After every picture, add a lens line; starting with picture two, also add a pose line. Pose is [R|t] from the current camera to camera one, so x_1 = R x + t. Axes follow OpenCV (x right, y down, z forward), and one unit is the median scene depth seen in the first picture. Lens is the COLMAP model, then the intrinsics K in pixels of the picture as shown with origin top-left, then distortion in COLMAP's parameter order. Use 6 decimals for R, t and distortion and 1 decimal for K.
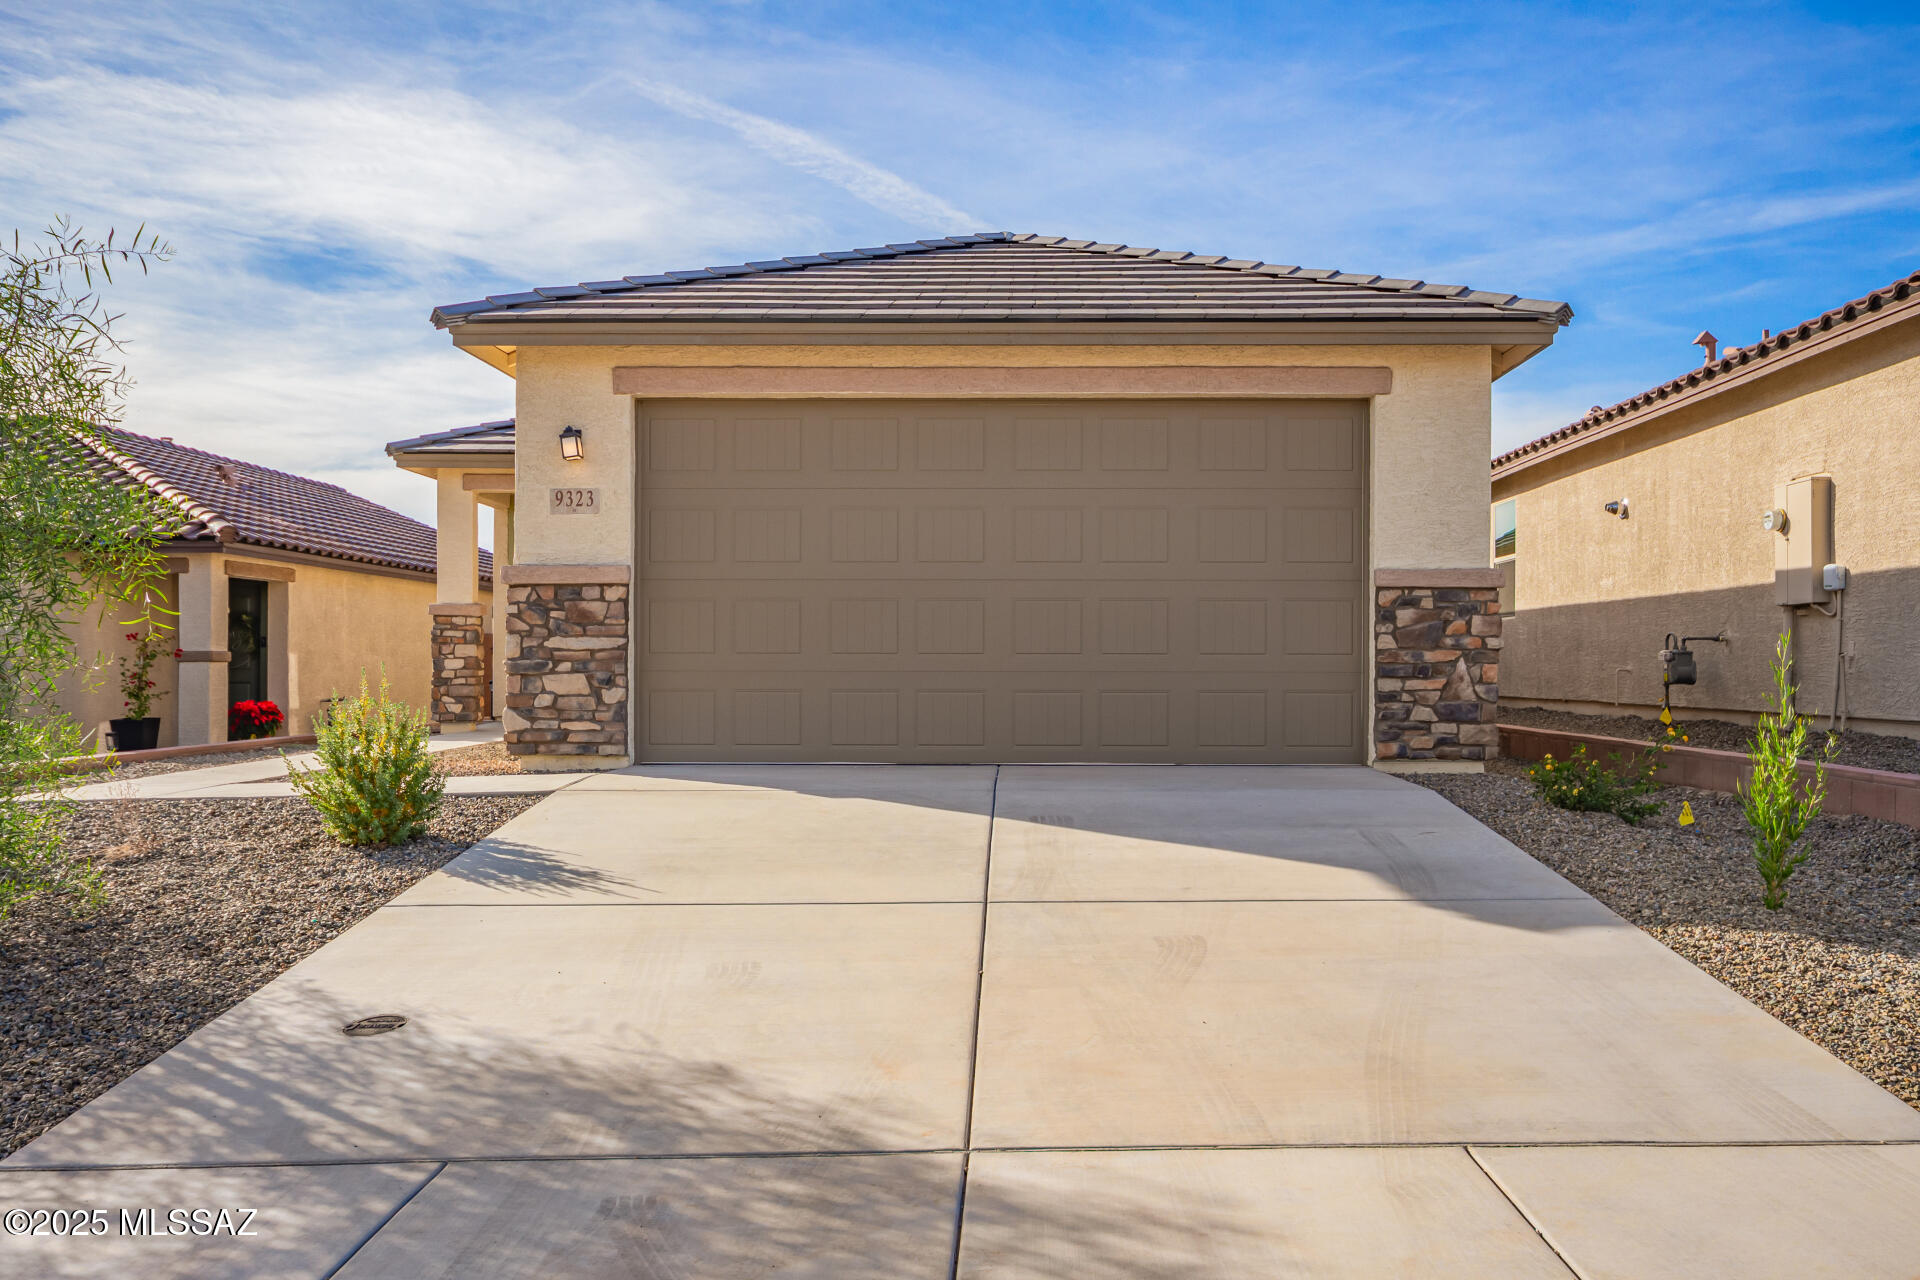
lens RADIAL K [[1483.5, 0, 960.9], [0, 1483.5, 649.4], [0, 0, 1]] dist [0.012262, 0.002466]
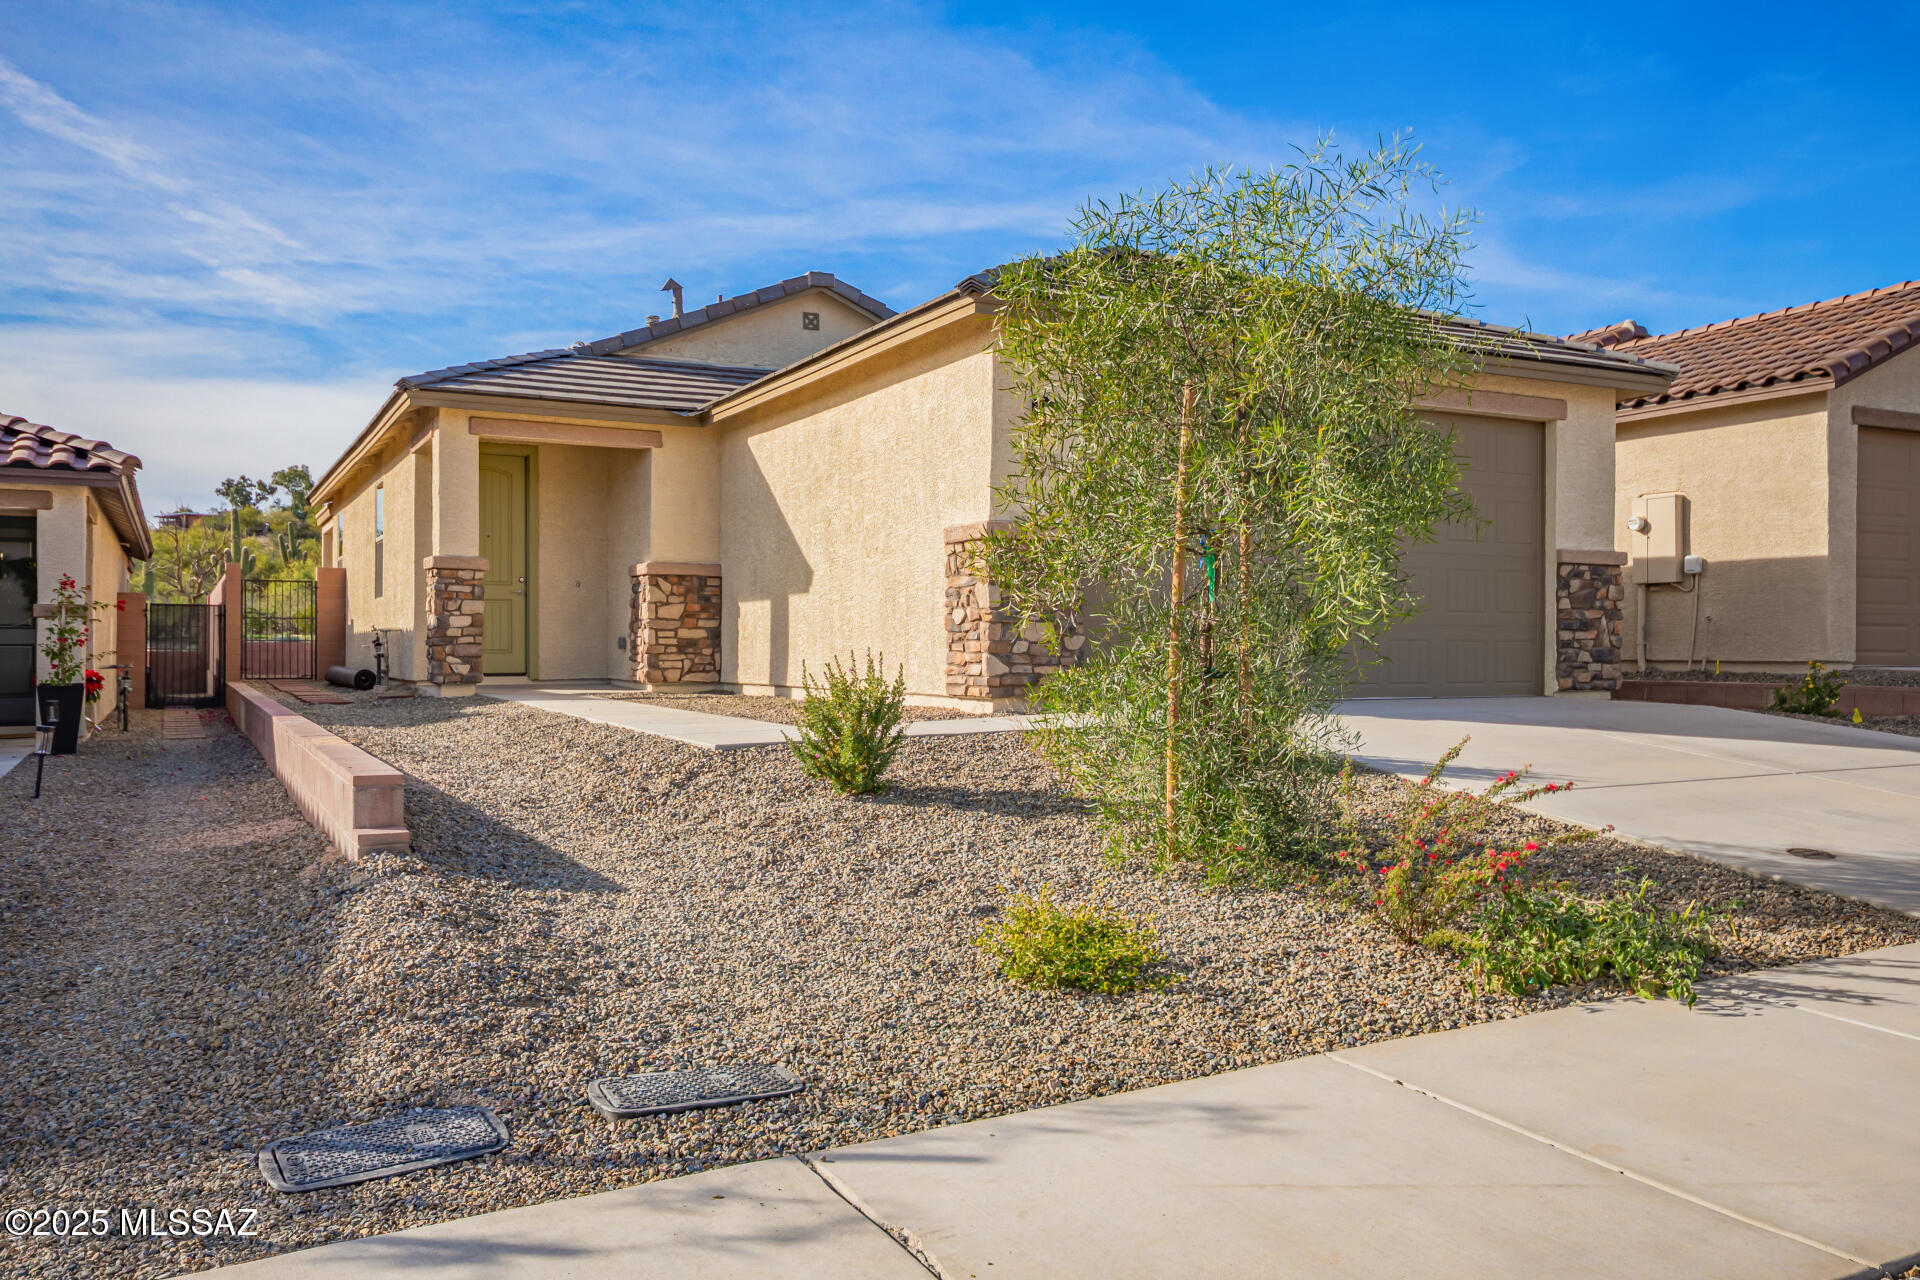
lens RADIAL K [[1483.5, 0, 958.6], [0, 1483.5, 639.3], [0, 0, 1]] dist [0.012262, 0.002466]
pose [[0.884653, 0.002432, 0.466243, -0.827097], [-0.006031, 0.999962, 0.006228, 0.022257], [-0.466211, -0.008322, 0.884635, 0.060806]]
